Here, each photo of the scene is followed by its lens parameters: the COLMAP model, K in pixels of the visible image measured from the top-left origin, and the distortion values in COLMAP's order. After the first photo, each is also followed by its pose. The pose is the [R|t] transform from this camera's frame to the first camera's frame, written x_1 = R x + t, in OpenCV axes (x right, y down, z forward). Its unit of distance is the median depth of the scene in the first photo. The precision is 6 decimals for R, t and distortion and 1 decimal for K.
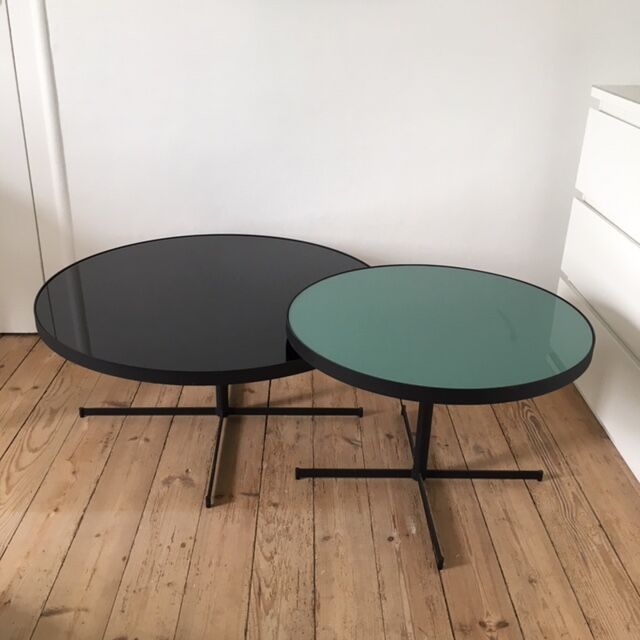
lens RADIAL K [[730.1, 0, 317.4], [0, 730.1, 315.1], [0, 0, 1]] dist [0.040906, 0.000000]
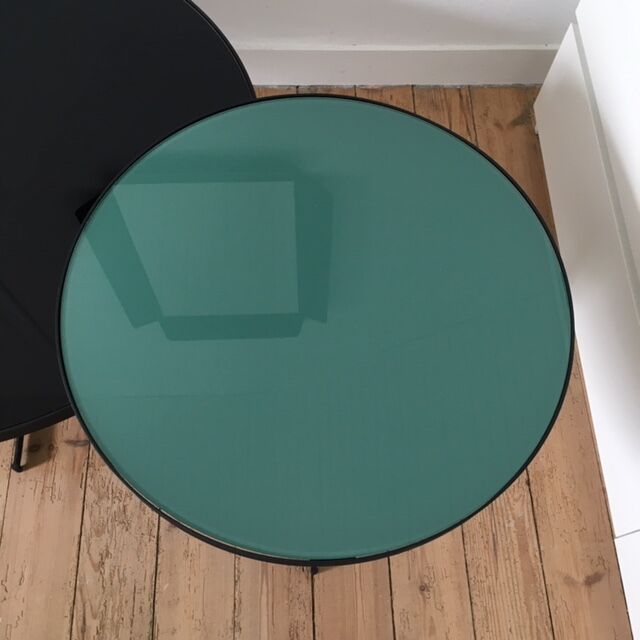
lens RADIAL K [[730.1, 0, 319.4], [0, 730.1, 324.5], [0, 0, 1]] dist [0.040906, 0.000000]
pose [[0.999511, -0.017207, 0.026128, 0.155408], [-0.004392, 0.749718, 0.661743, -0.386148], [-0.030975, -0.661534, 0.749275, 0.572741]]
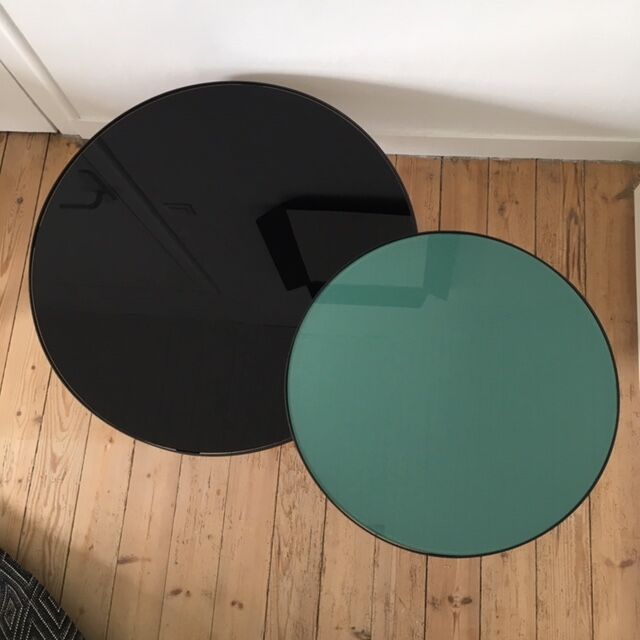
lens RADIAL K [[730.1, 0, 316.4], [0, 730.1, 322.9], [0, 0, 1]] dist [0.040906, 0.000000]
pose [[0.990862, 0.059732, -0.120935, 0.107991], [0.054731, 0.641419, 0.765236, -0.792830], [0.123279, -0.764862, 0.632289, 0.482995]]
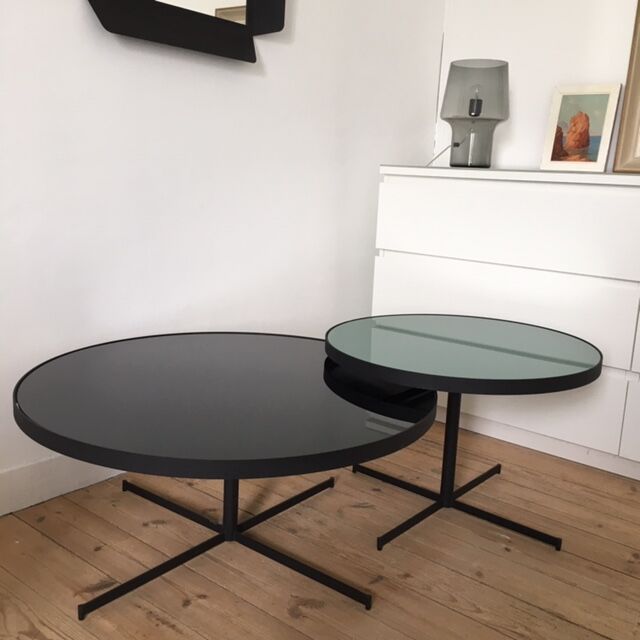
lens RADIAL K [[730.1, 0, 319.3], [0, 730.1, 321.0], [0, 0, 1]] dist [0.040906, 0.000000]
pose [[0.645765, -0.157615, 0.747091, -0.851956], [0.286531, 0.956977, -0.045775, -0.042200], [-0.707733, 0.243625, 0.663144, 0.423311]]
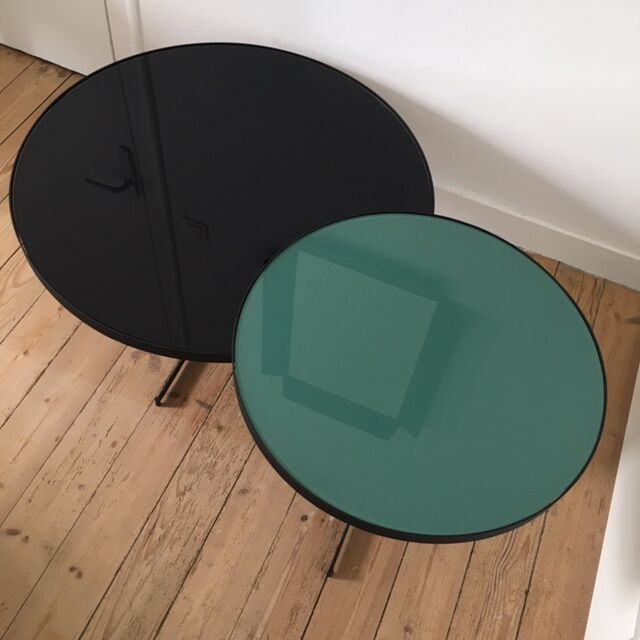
lens RADIAL K [[730.1, 0, 316.6], [0, 730.1, 317.5], [0, 0, 1]] dist [0.040906, 0.000000]
pose [[0.913643, 0.367814, -0.173116, 0.193005], [-0.229415, 0.818076, 0.527371, -0.447600], [0.335596, -0.442114, 0.831811, 0.326921]]
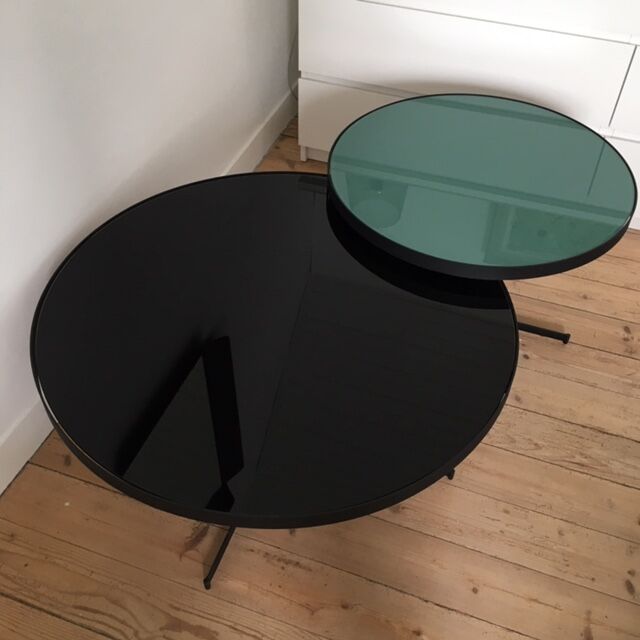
lens RADIAL K [[730.1, 0, 321.6], [0, 730.1, 320.1], [0, 0, 1]] dist [0.040906, 0.000000]
pose [[0.344610, -0.676080, 0.651276, -0.739815], [0.368940, 0.735487, 0.568280, -0.519798], [-0.863207, 0.044447, 0.502890, 0.729091]]
